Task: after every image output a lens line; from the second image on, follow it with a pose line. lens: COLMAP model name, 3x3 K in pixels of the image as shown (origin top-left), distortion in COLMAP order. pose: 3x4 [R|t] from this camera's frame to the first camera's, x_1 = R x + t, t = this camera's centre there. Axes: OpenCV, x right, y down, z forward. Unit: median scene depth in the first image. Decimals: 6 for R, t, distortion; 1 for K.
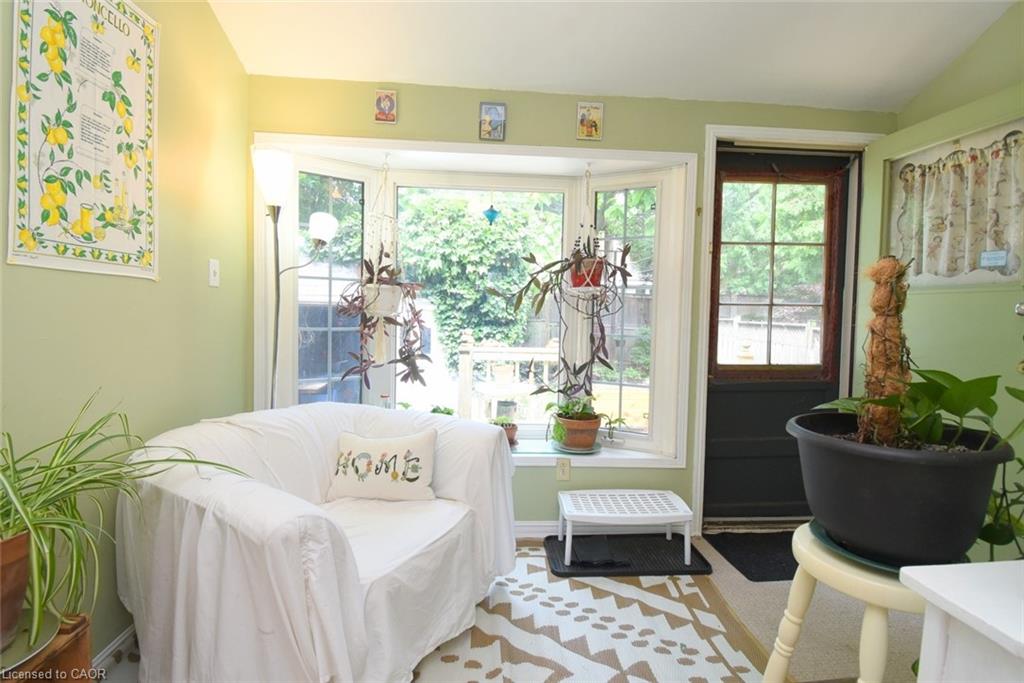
lens RADIAL K [[474.7, 0, 511.8], [0, 474.7, 323.2], [0, 0, 1]] dist [0.011855, -0.022021]
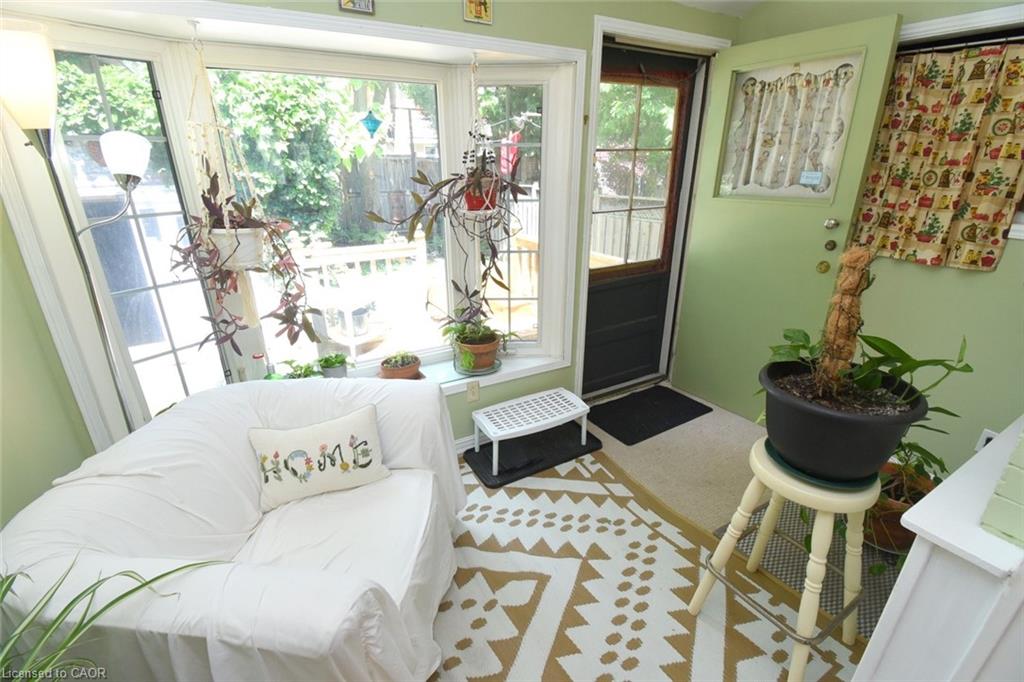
lens RADIAL K [[450.9, 0, 509.3], [0, 450.9, 339.7], [0, 0, 1]] dist [0.022768, -0.029502]
pose [[0.900523, -0.182033, 0.394871, -0.223420], [0.038533, 0.937984, 0.344529, -0.162092], [-0.433098, -0.295041, 0.851690, 0.175861]]
